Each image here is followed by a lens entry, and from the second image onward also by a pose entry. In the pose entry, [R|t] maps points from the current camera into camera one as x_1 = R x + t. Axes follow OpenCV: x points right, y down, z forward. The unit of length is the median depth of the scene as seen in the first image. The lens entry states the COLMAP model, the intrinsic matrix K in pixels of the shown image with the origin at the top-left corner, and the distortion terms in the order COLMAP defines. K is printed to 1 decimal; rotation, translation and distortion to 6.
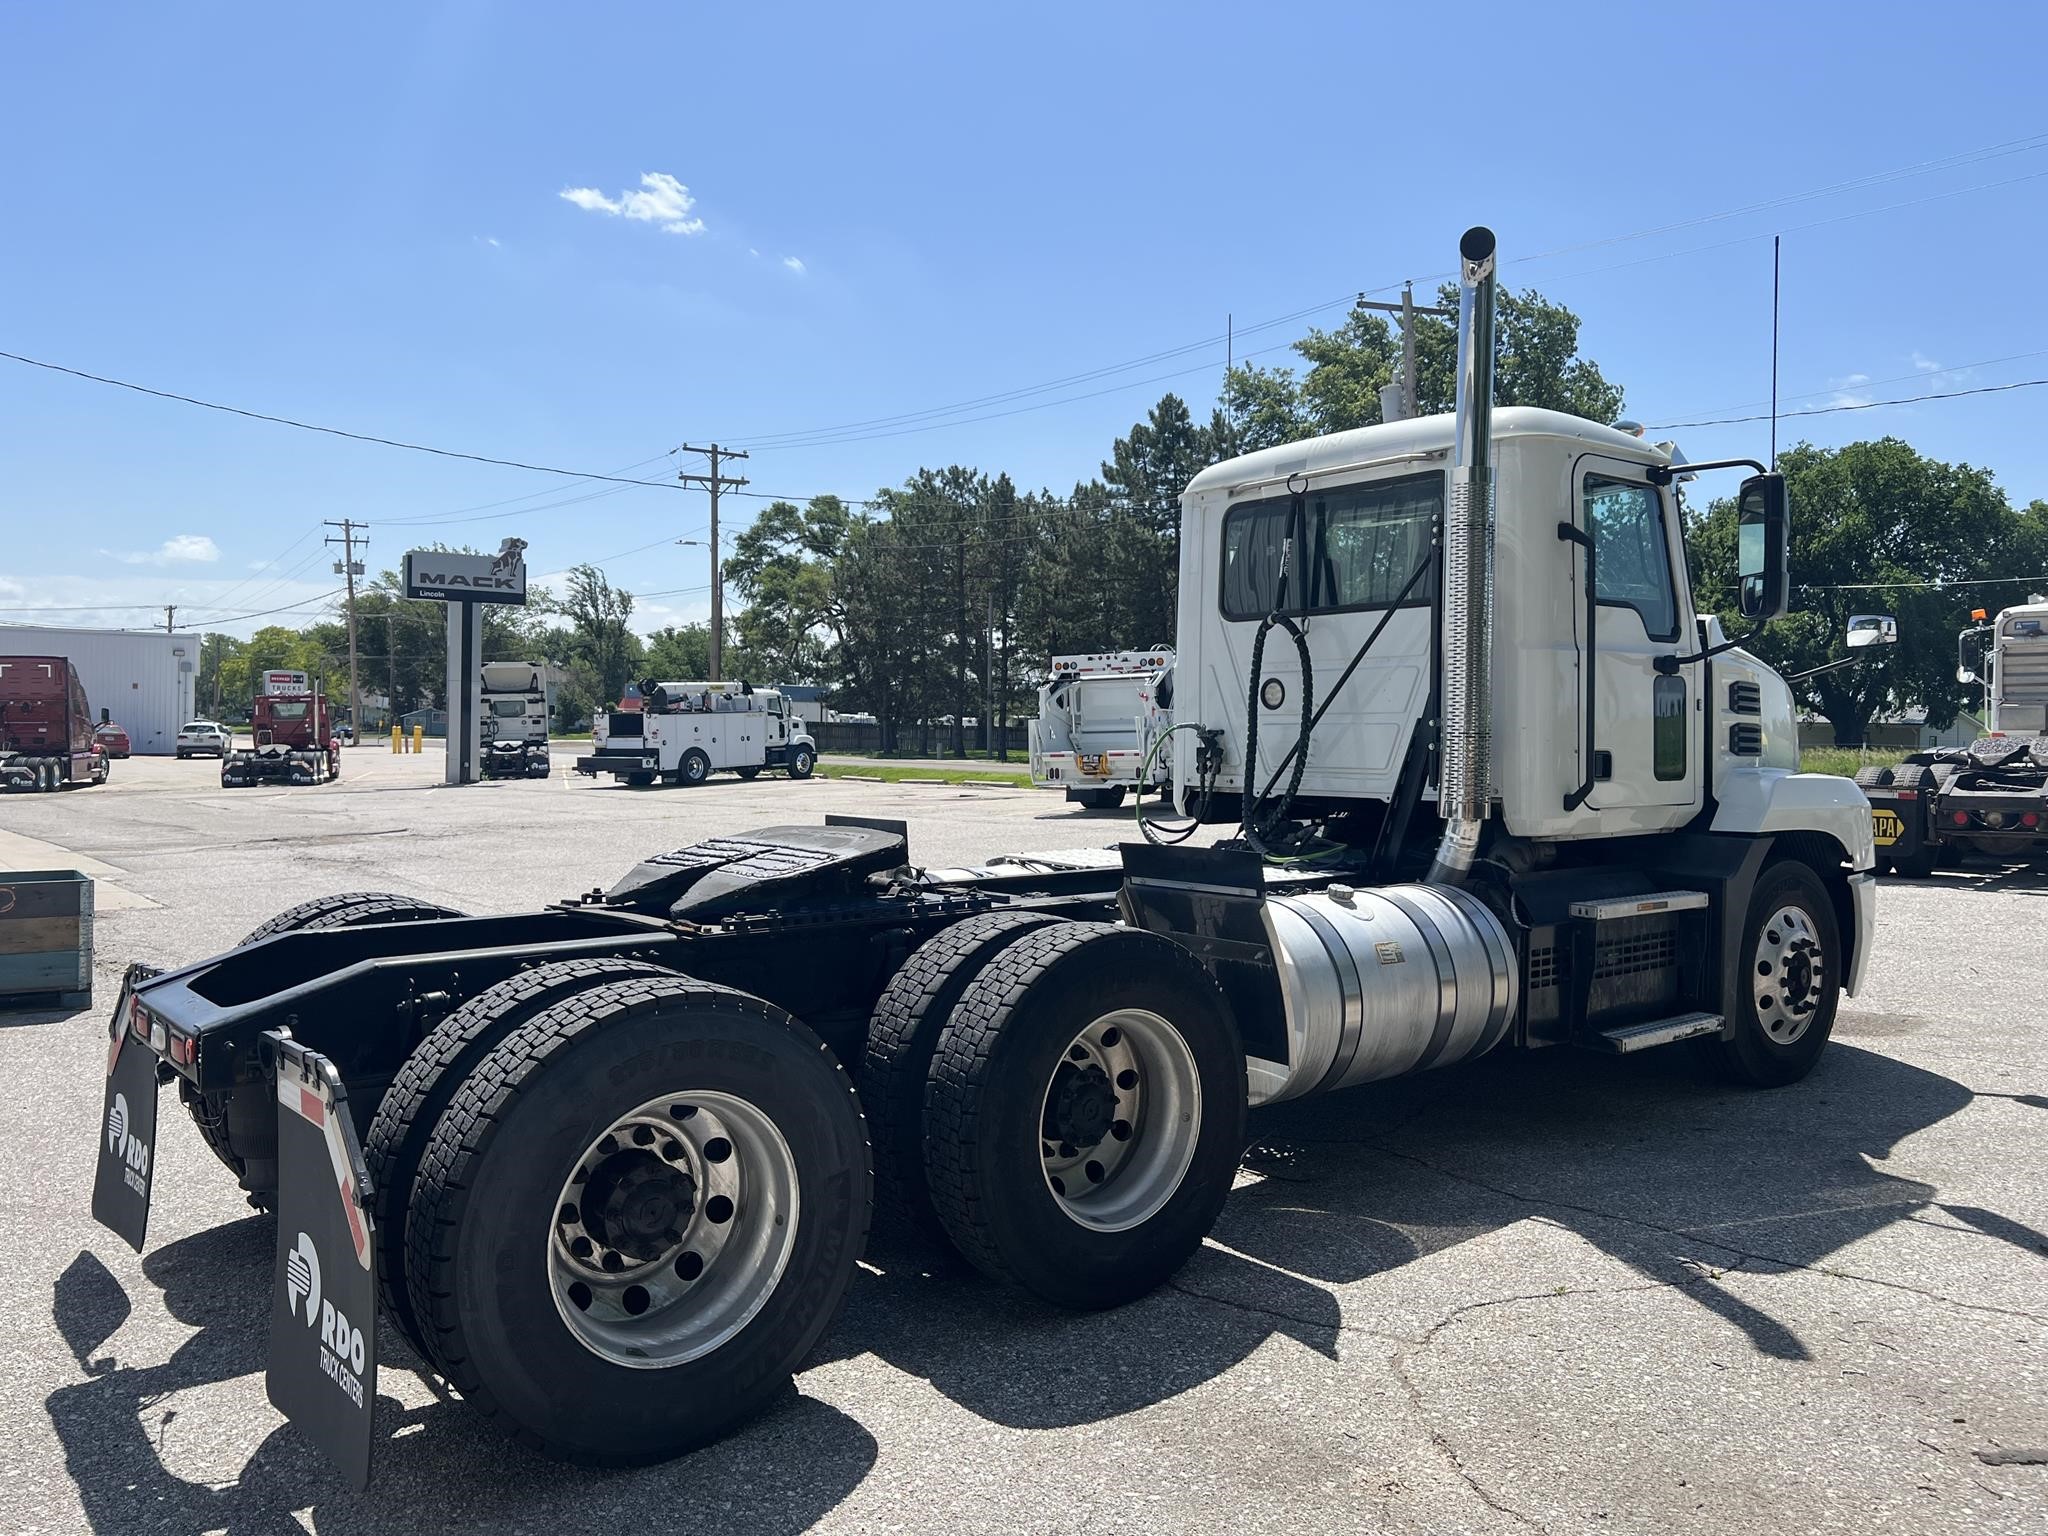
lens RADIAL K [[1579.8, 0, 1023.2], [0, 1579.8, 768.2], [0, 0, 1]] dist [0.091925, -0.111822]
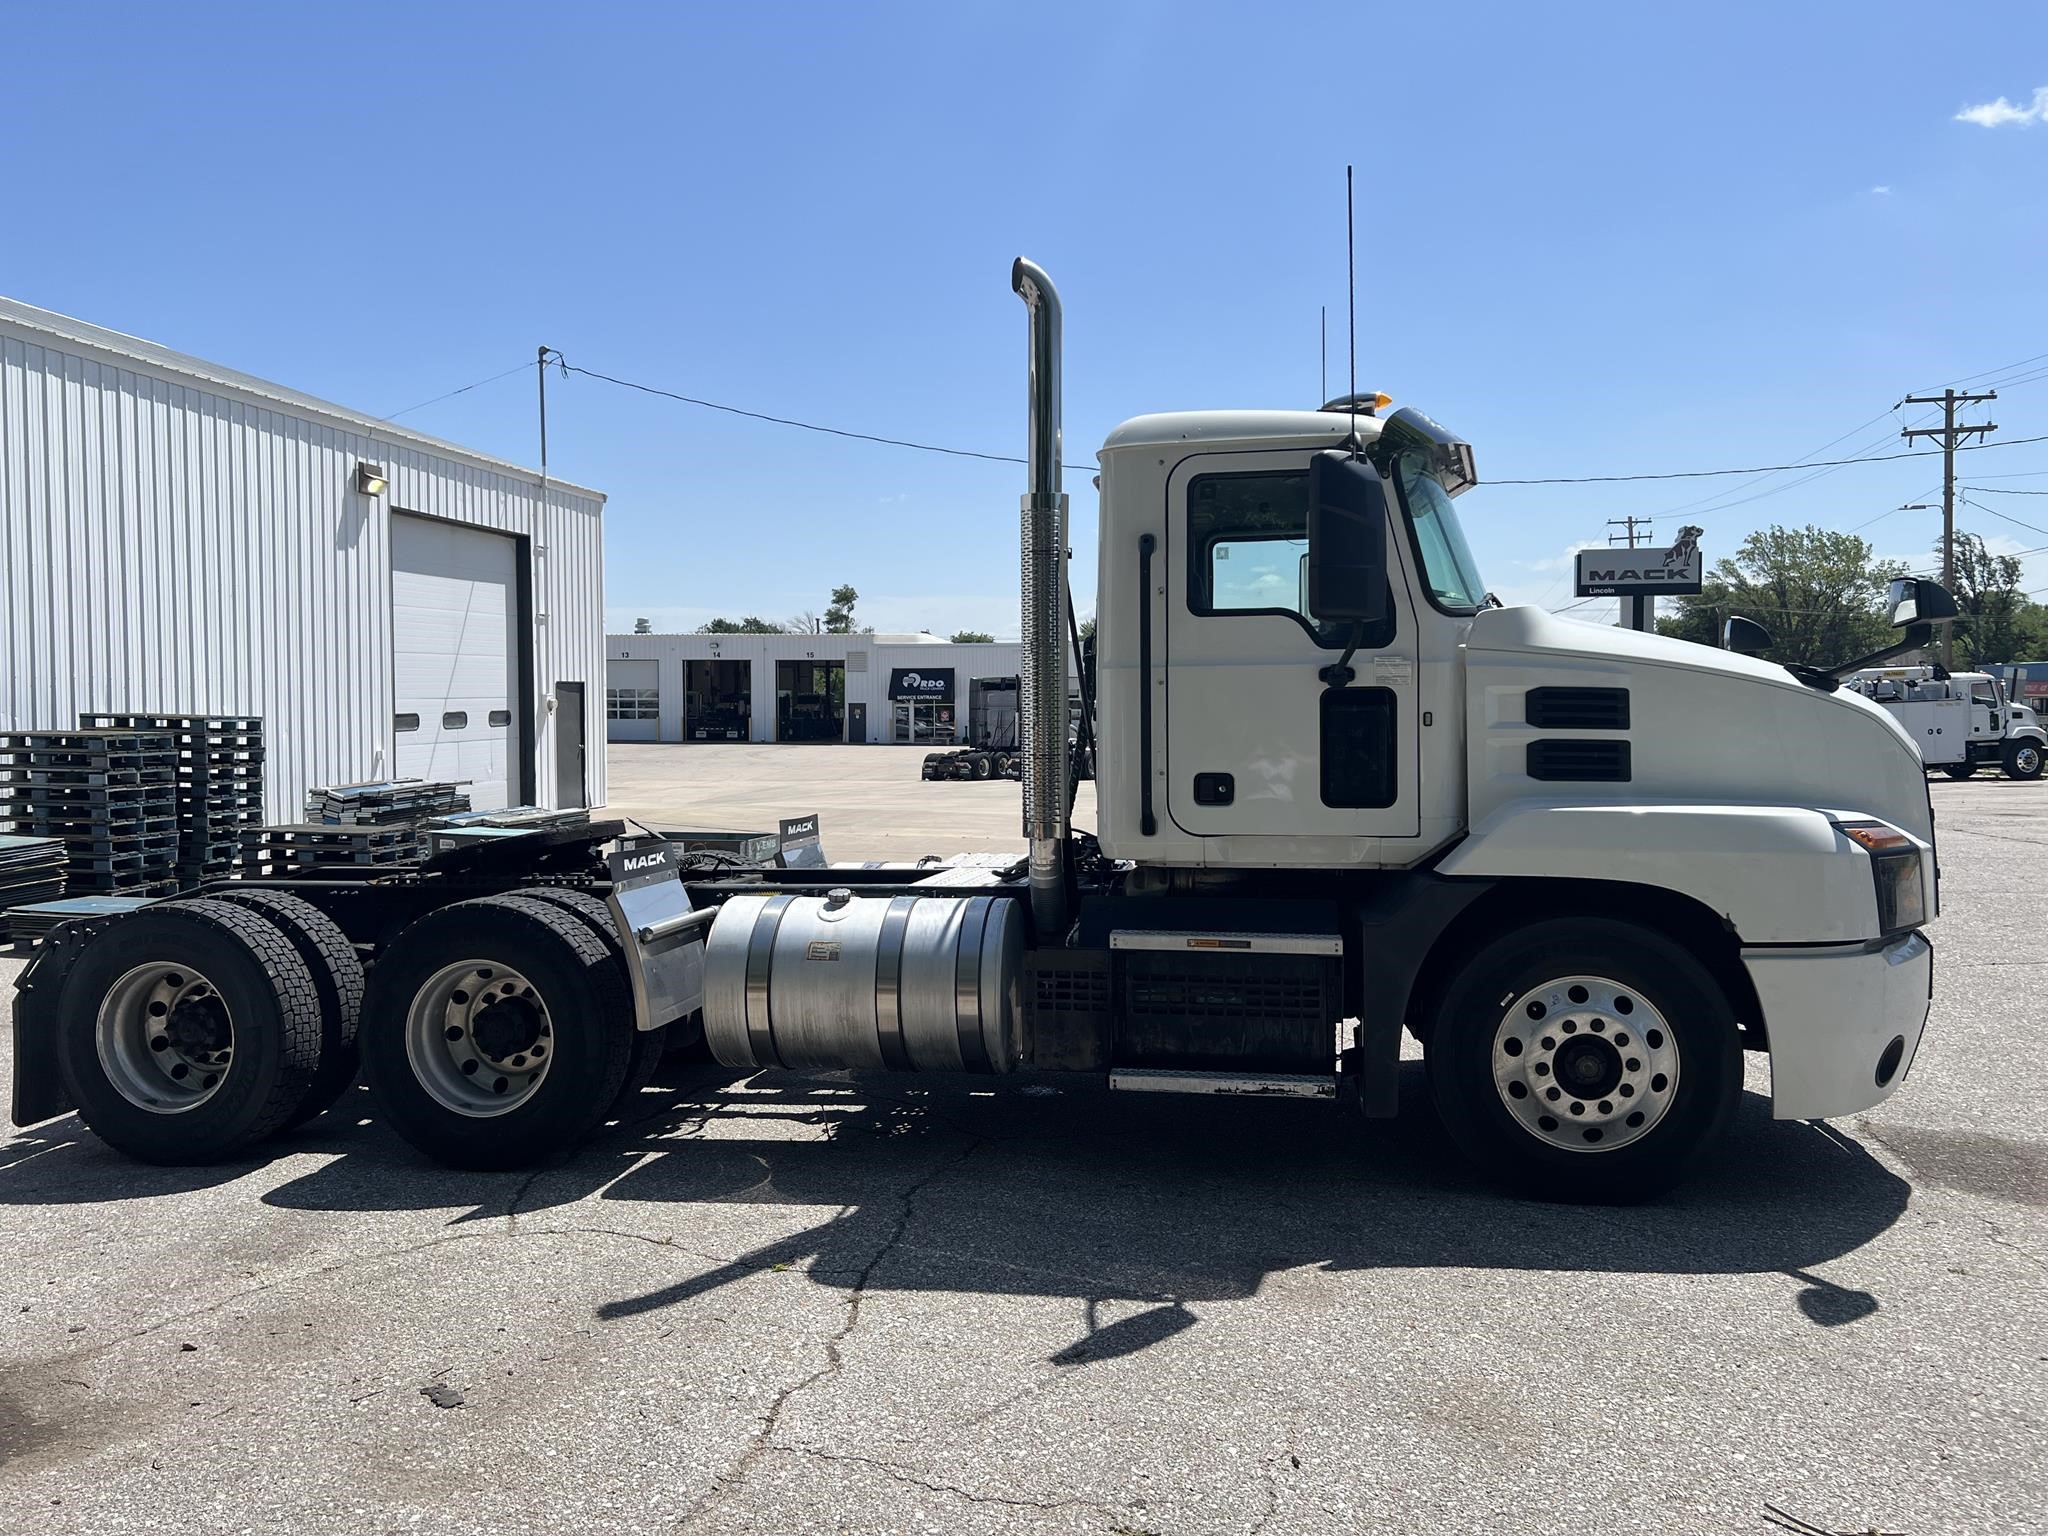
lens RADIAL K [[1602.9, 0, 1029.0], [0, 1602.9, 762.8], [0, 0, 1]] dist [0.032225, -0.004005]
pose [[0.641186, 0.013037, -0.767275, 1.122041], [-0.010126, 0.999912, 0.008528, -0.025511], [0.767319, 0.002302, 0.641262, 0.366828]]
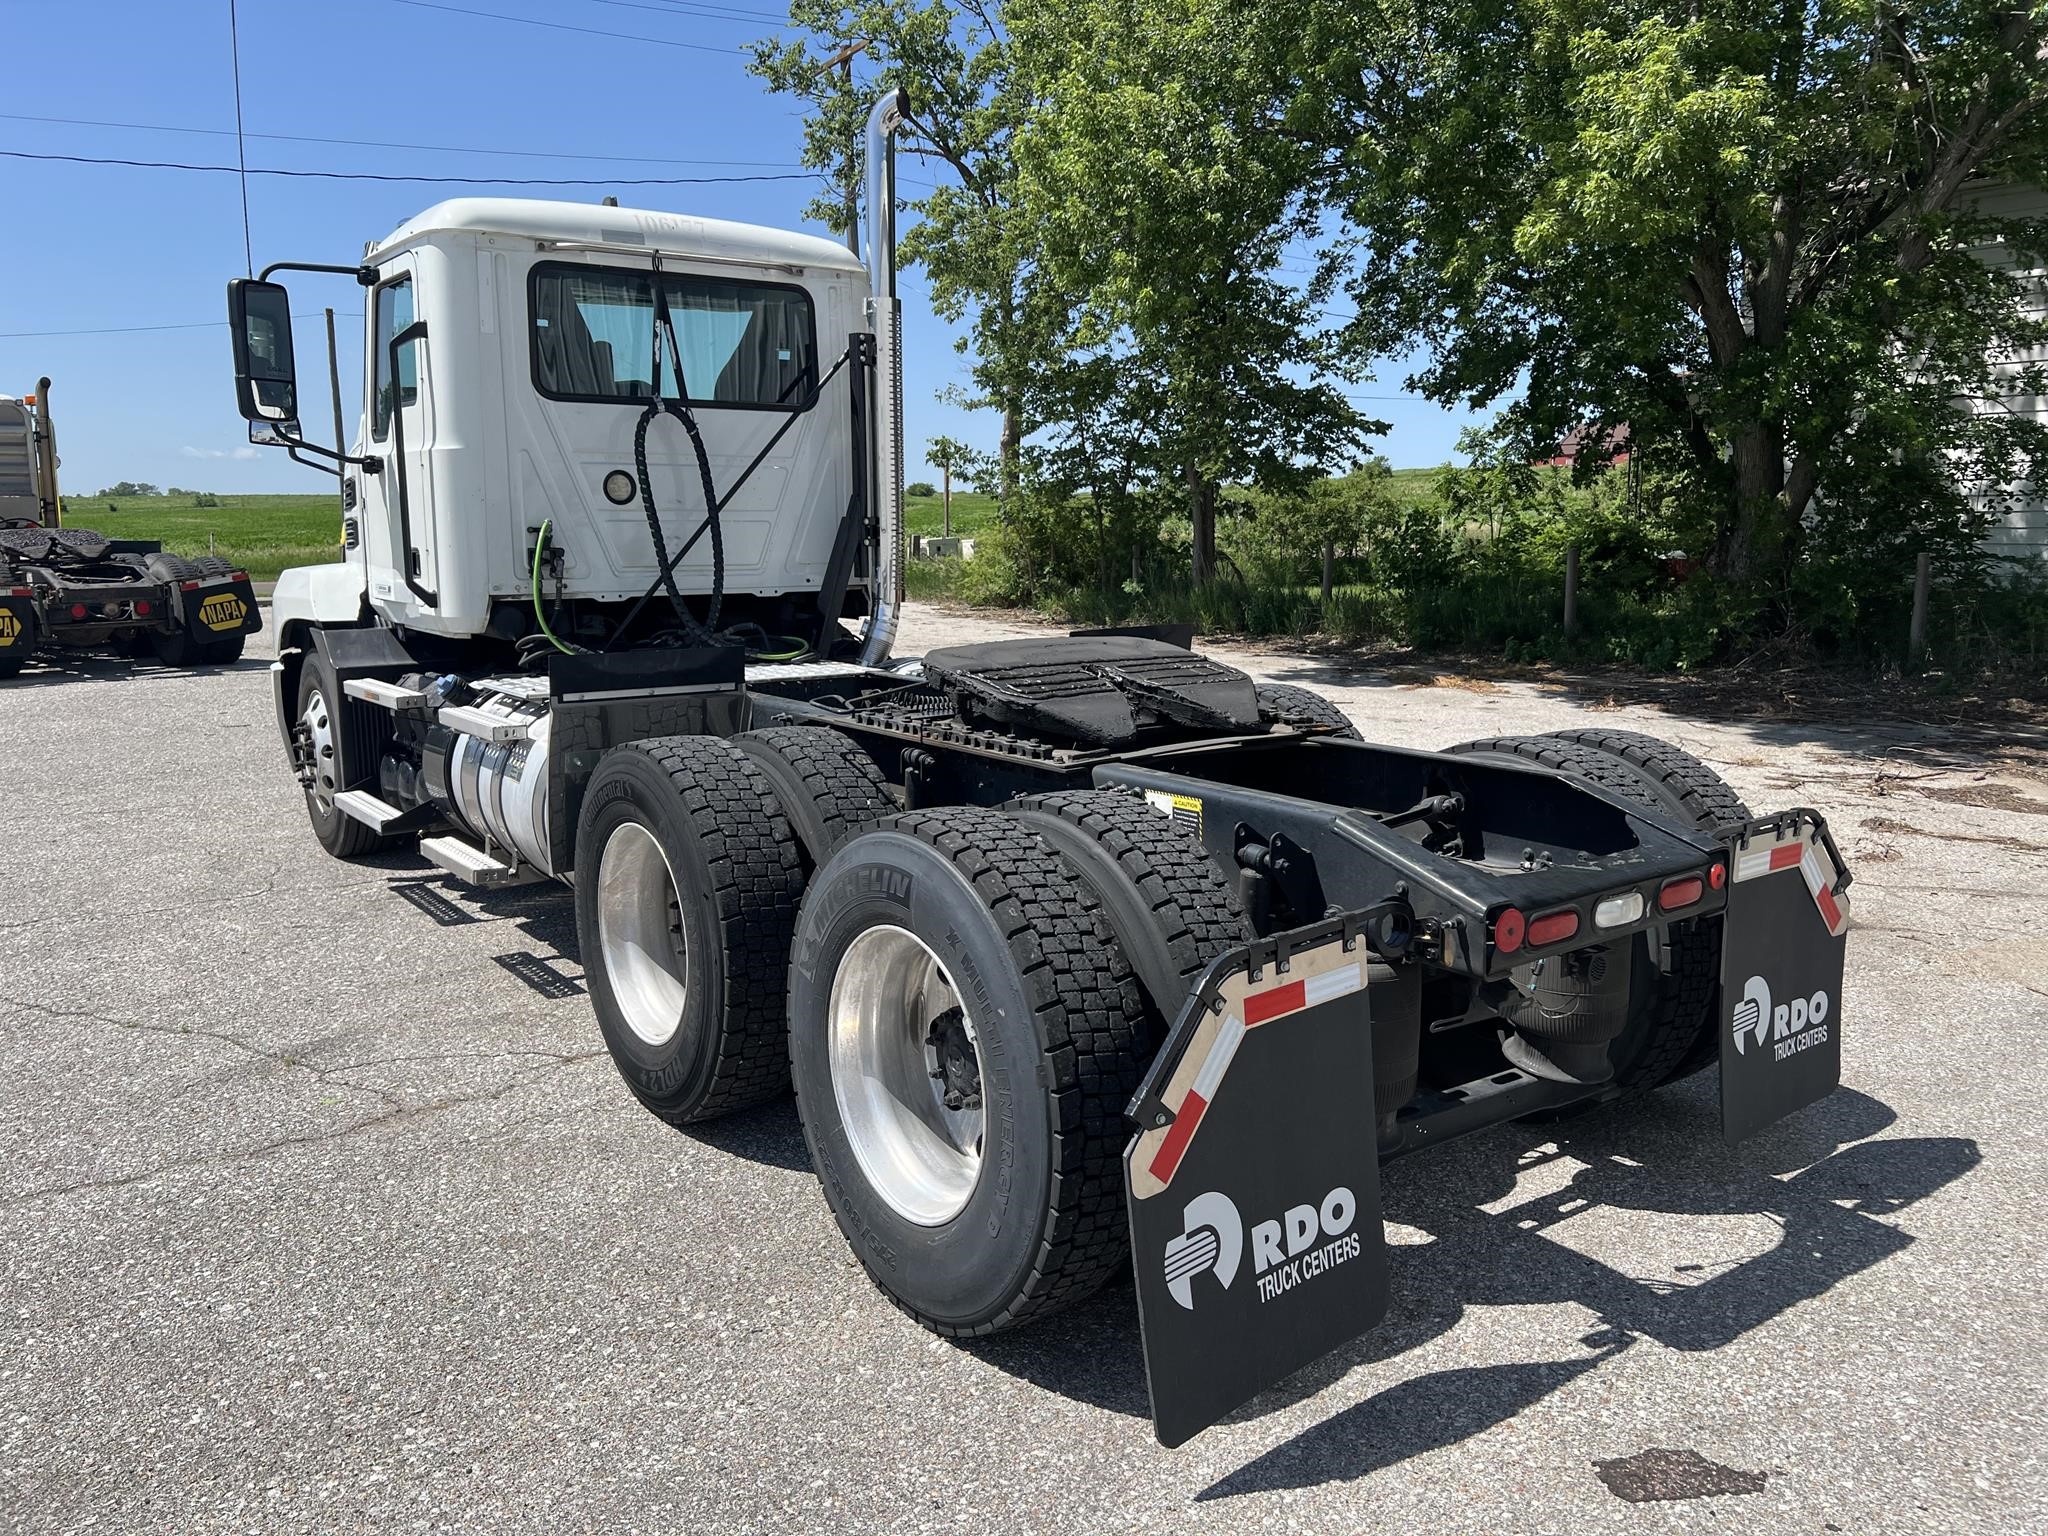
lens RADIAL K [[1553.9, 0, 1023.9], [0, 1553.9, 772.3], [0, 0, 1]] dist [0.014159, -0.005518]
pose [[0.023432, -0.165601, 0.985914, -0.964584], [0.023495, 0.986004, 0.165058, -0.033701], [-0.999449, 0.019296, 0.026995, 0.936310]]
